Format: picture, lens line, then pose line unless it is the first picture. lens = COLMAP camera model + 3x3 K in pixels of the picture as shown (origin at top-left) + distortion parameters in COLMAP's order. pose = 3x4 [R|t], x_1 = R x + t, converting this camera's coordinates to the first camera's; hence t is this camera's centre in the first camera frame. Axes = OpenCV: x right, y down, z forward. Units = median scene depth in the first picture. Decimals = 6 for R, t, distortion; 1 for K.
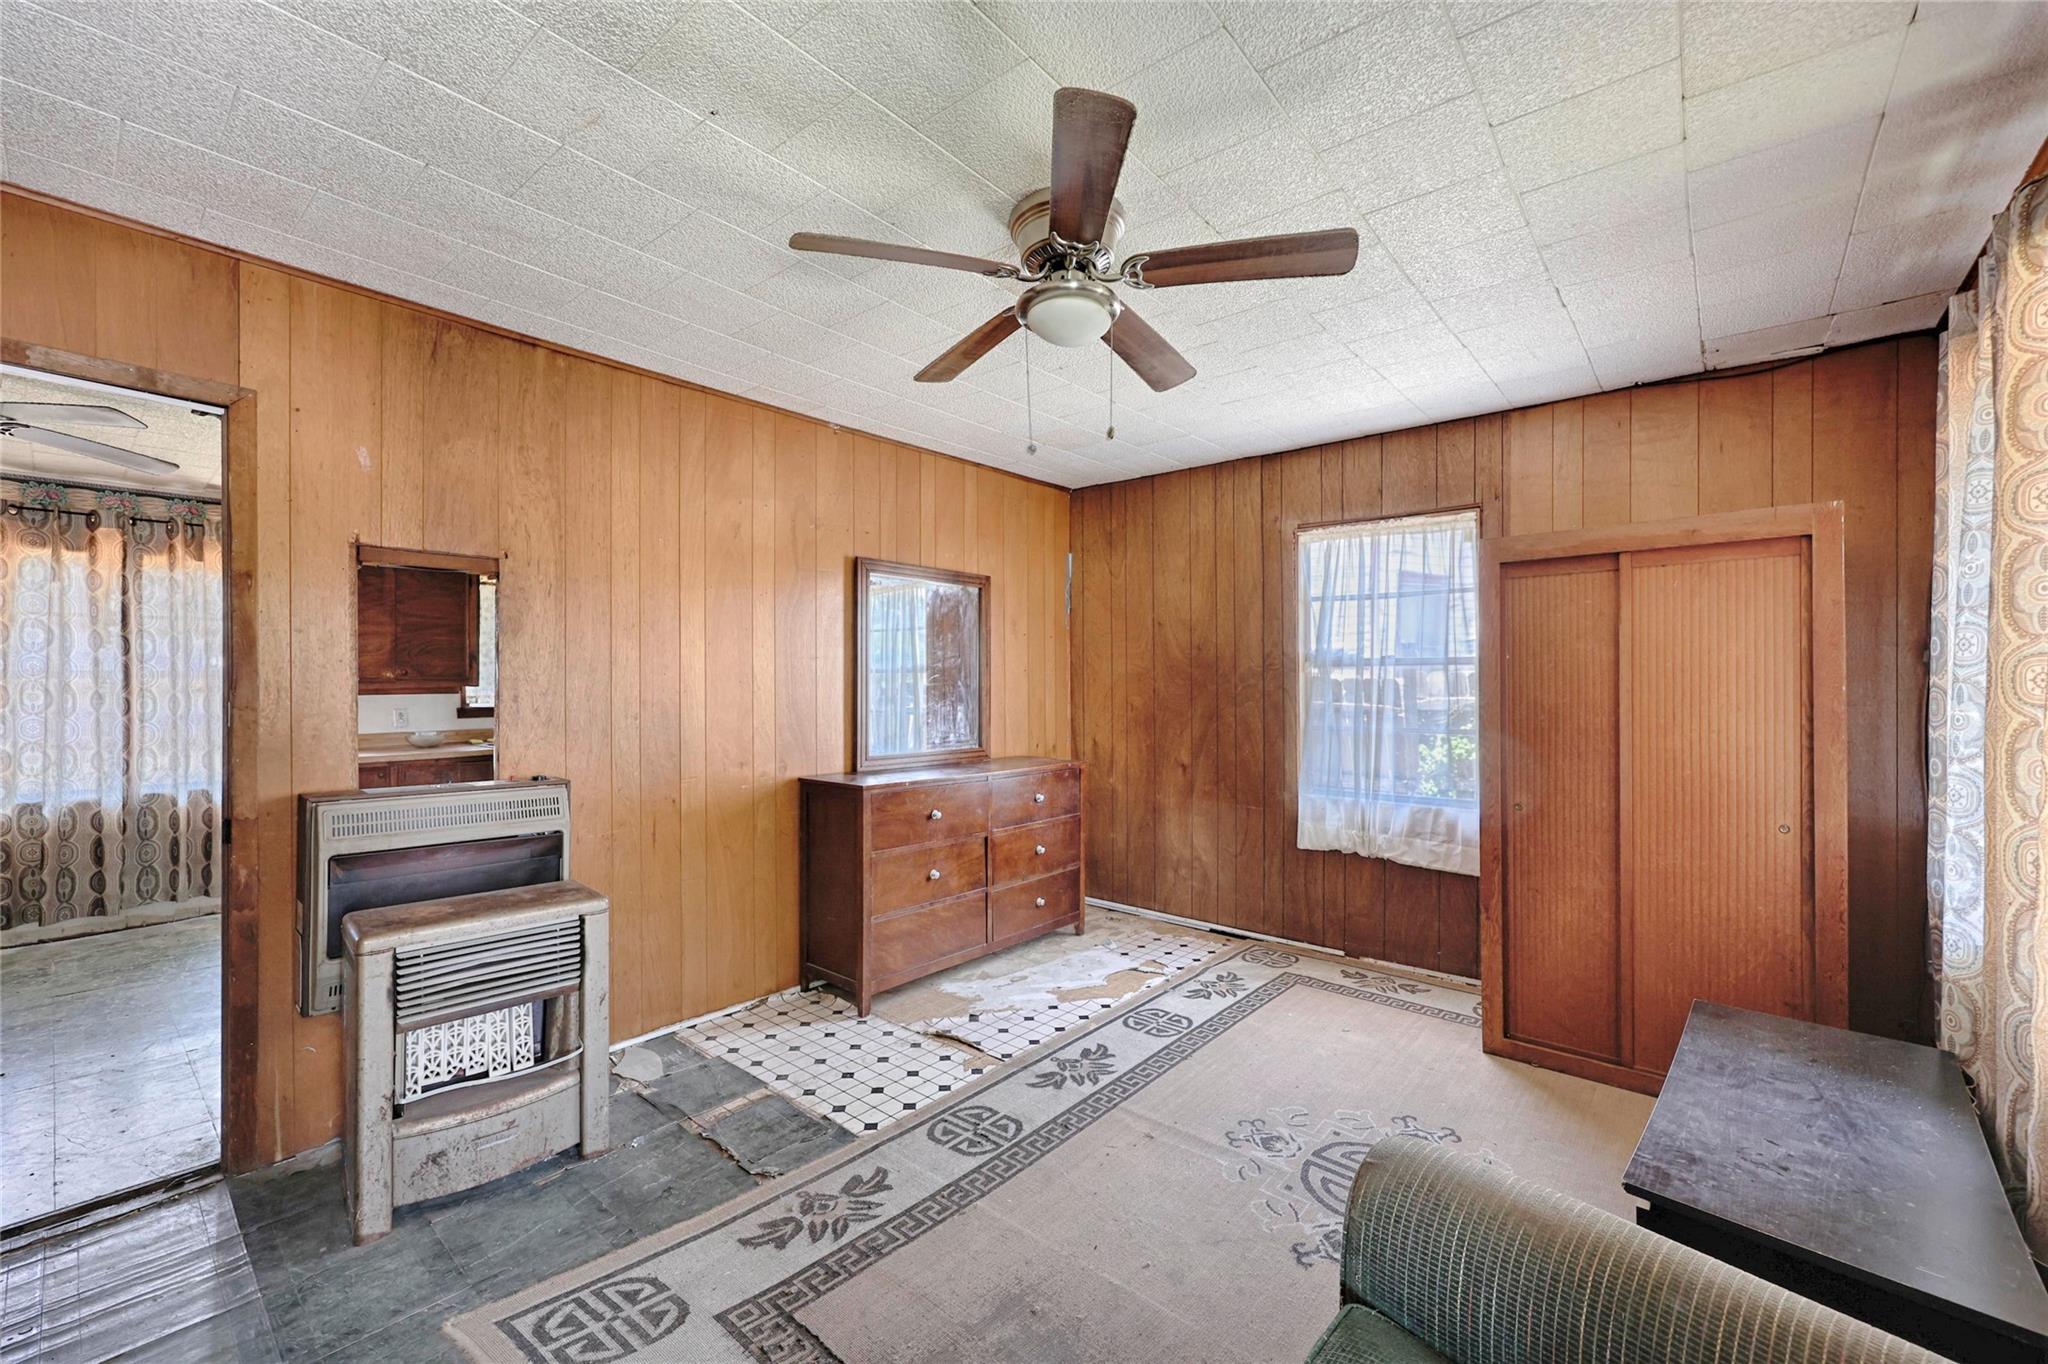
lens RADIAL K [[823.7, 0, 1019.5], [0, 823.7, 680.9], [0, 0, 1]] dist [0.000719, -0.000232]
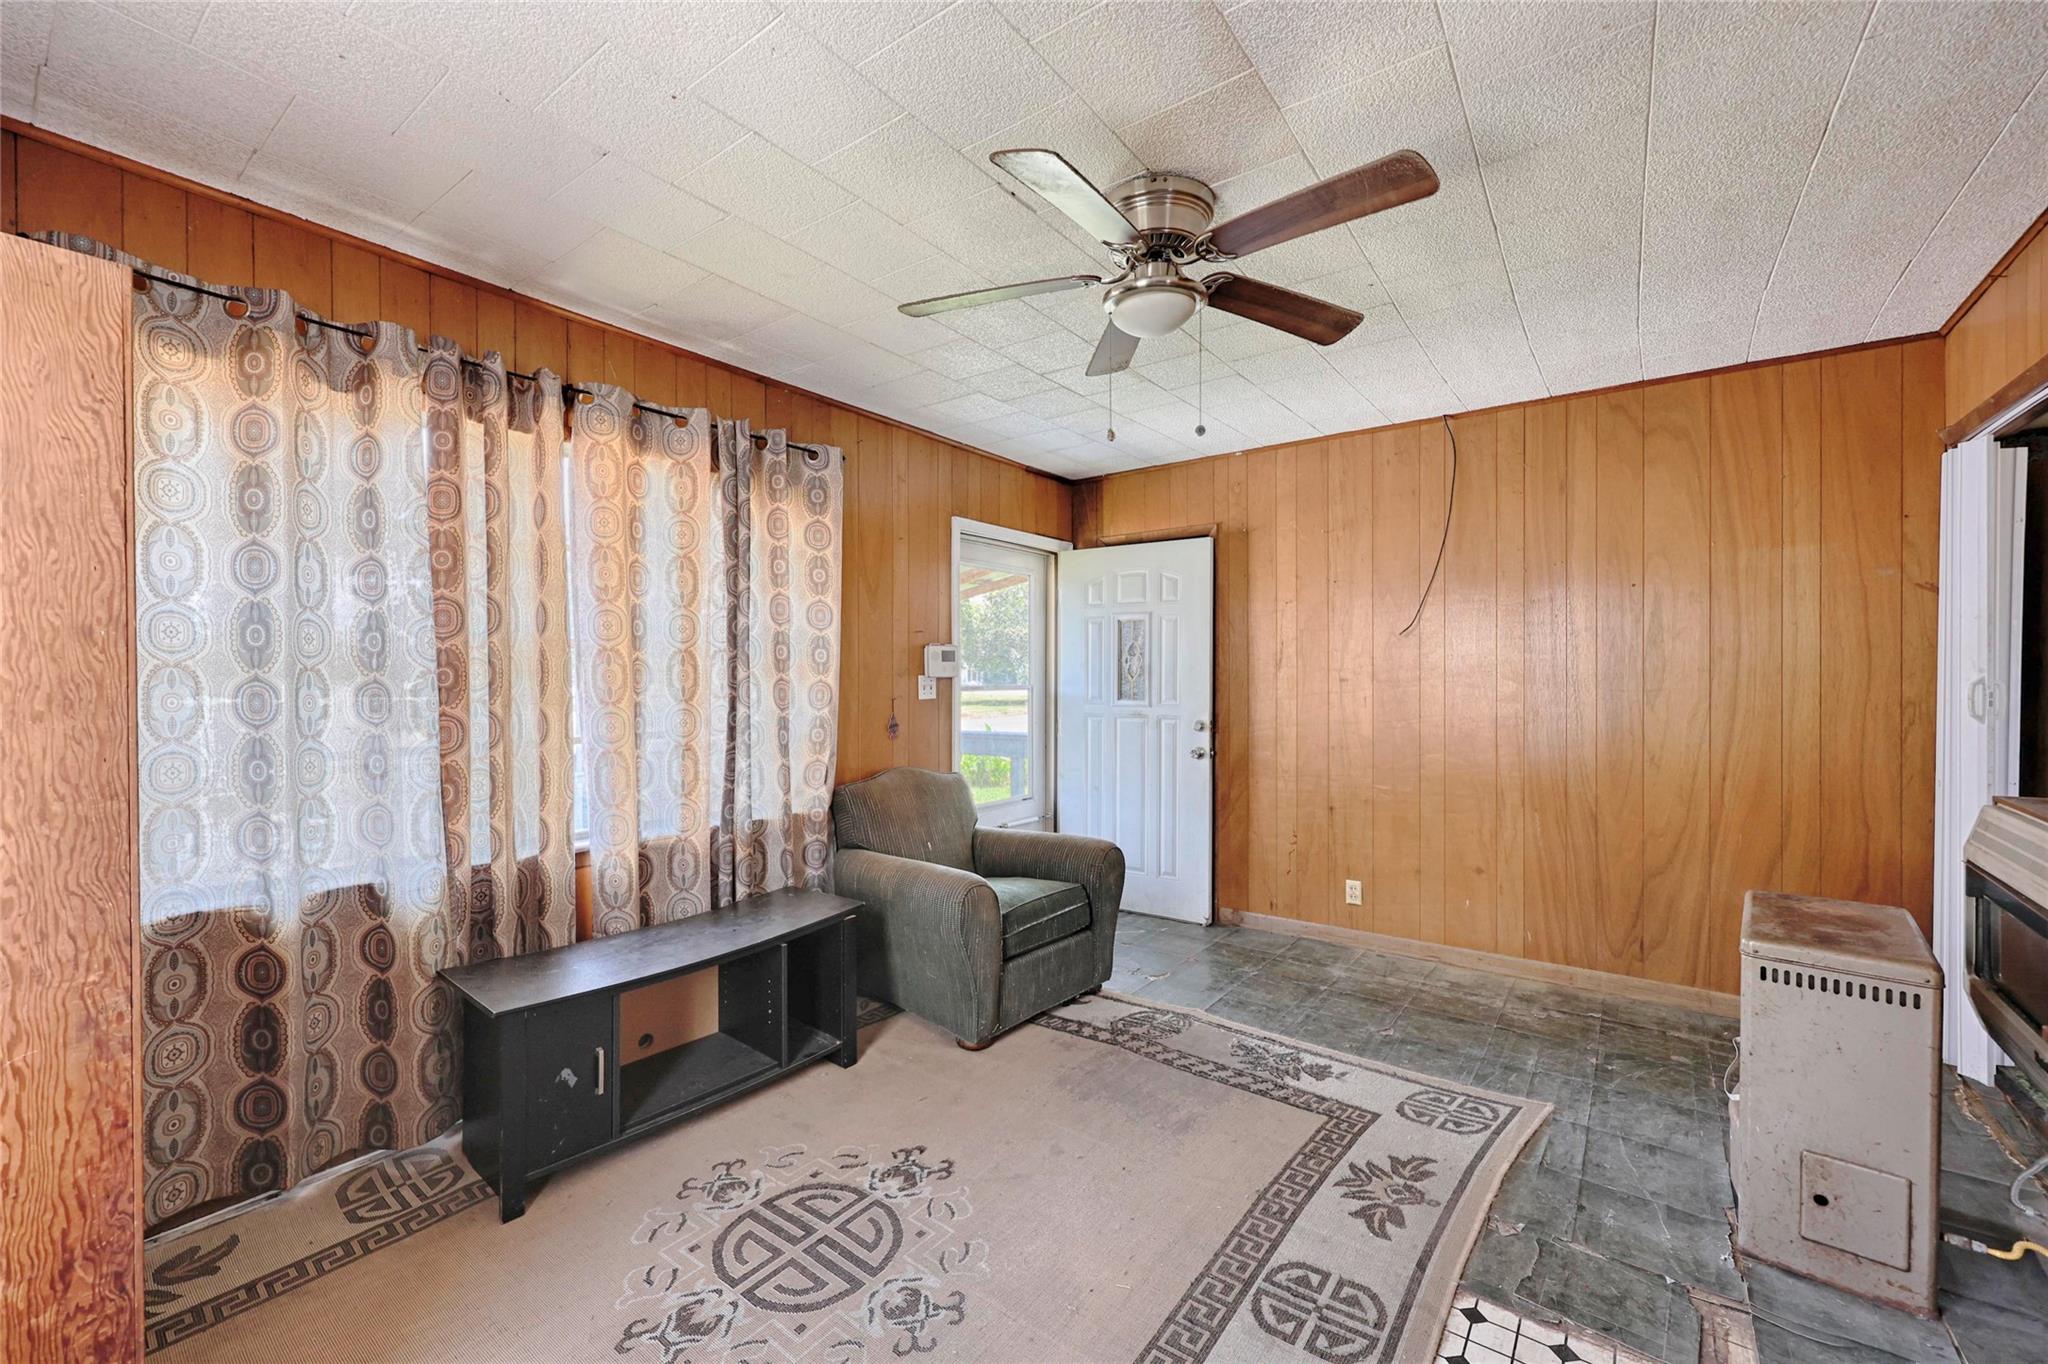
lens RADIAL K [[823.7, 0, 1019.5], [0, 823.7, 684.6], [0, 0, 1]] dist [0.000719, -0.000232]
pose [[-0.998070, 0.004350, -0.061947, 0.162696], [0.003876, 0.999962, 0.007766, 0.005493], [0.061978, 0.007511, -0.998049, 1.135361]]
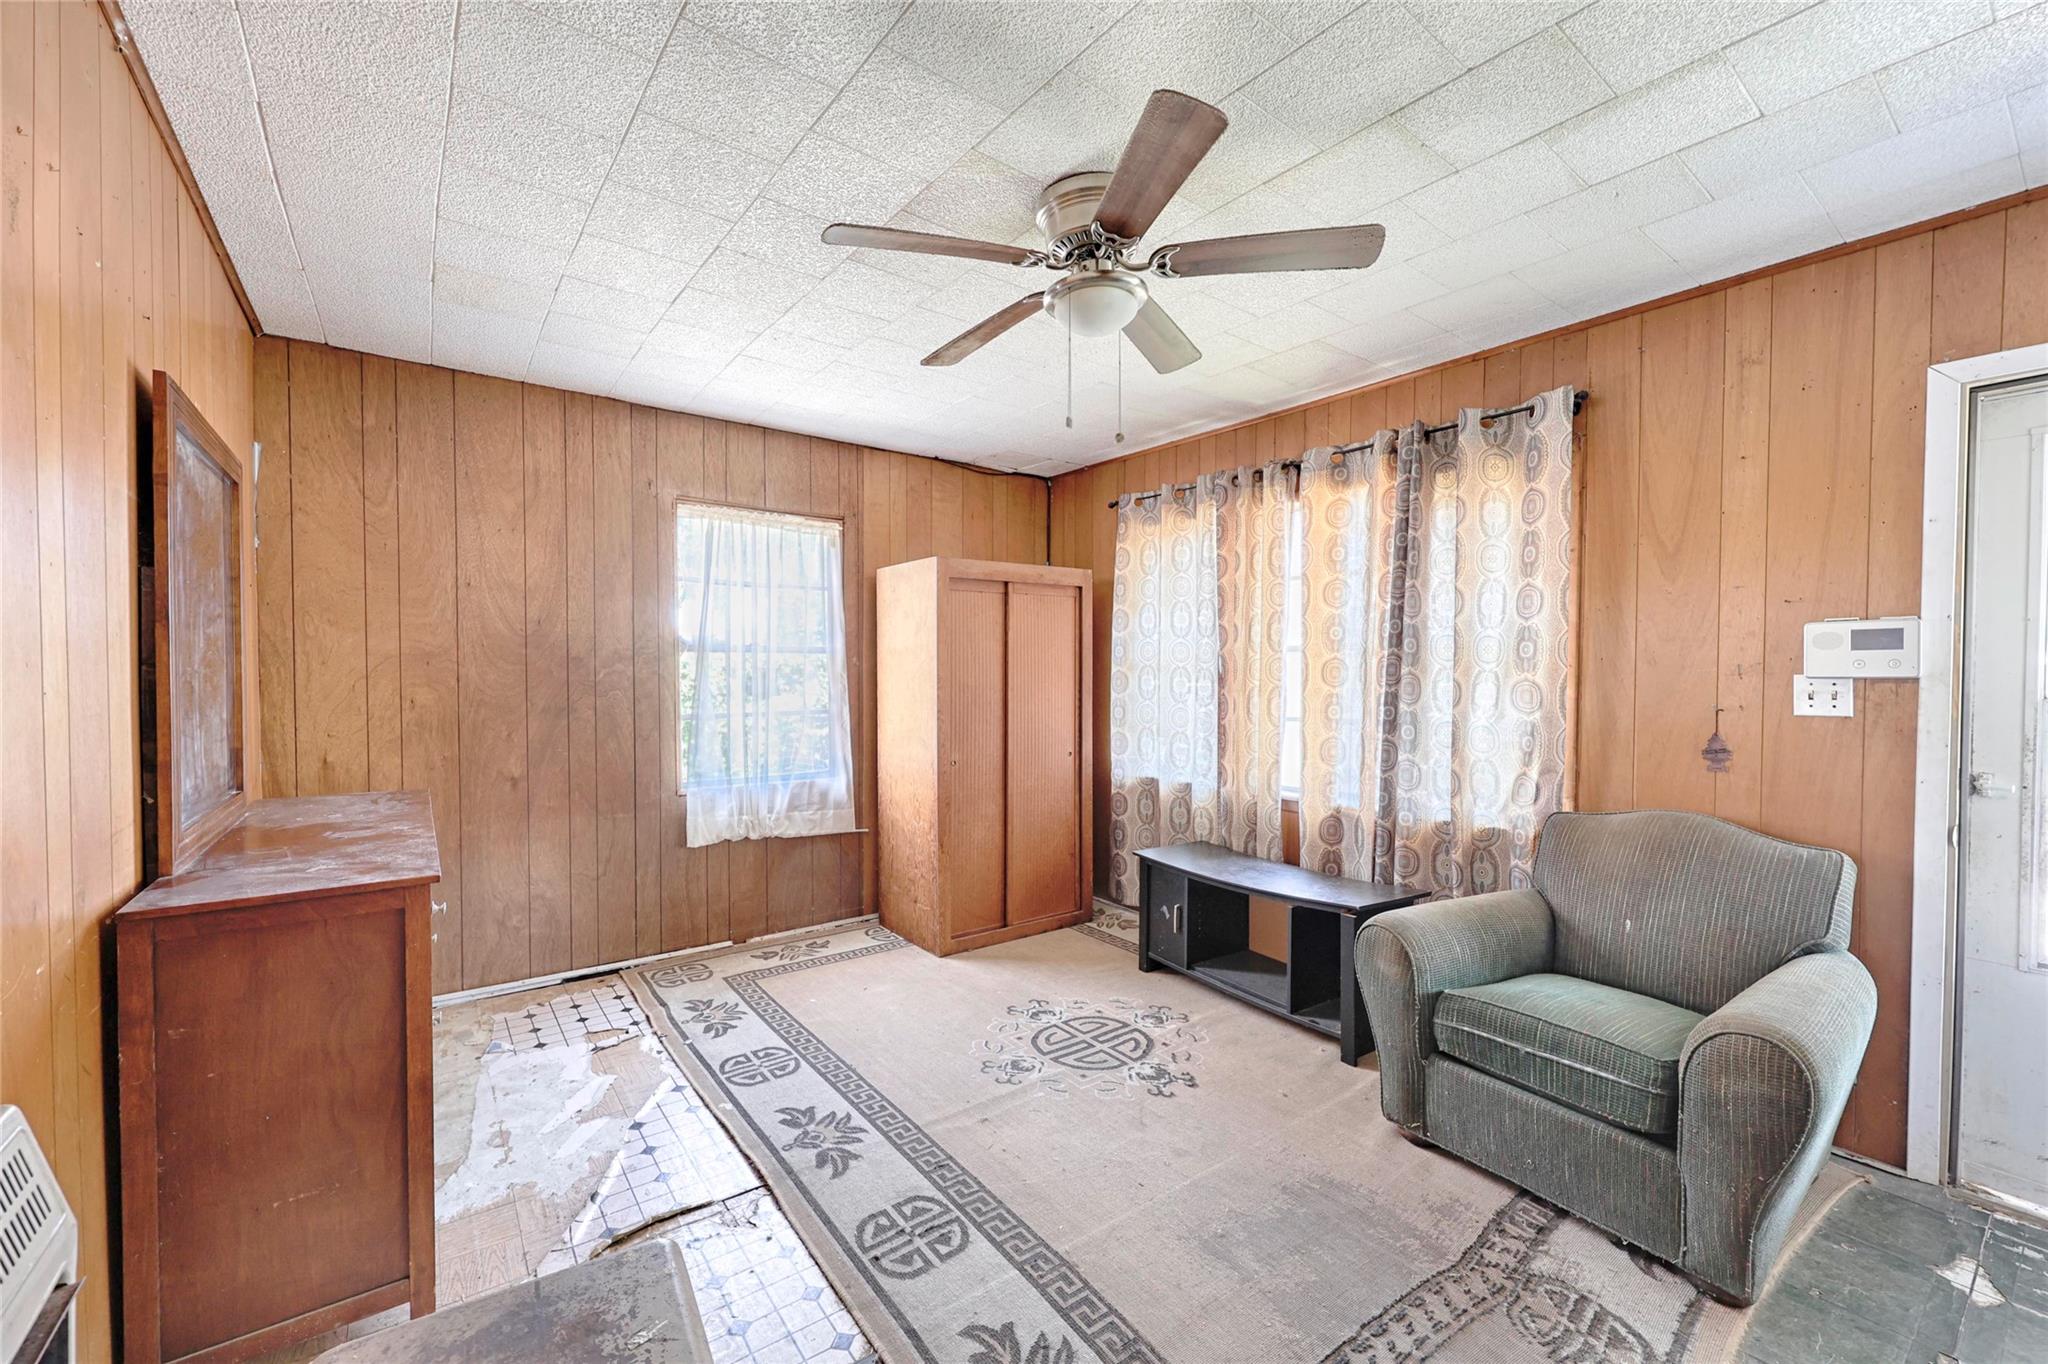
lens RADIAL K [[823.7, 0, 1015.0], [0, 823.7, 682.7], [0, 0, 1]] dist [0.000719, -0.000232]
pose [[0.224102, -0.014769, 0.974454, -0.537861], [-0.005873, 0.999847, 0.016504, 0.000630], [-0.974548, -0.009421, 0.223981, 0.494635]]
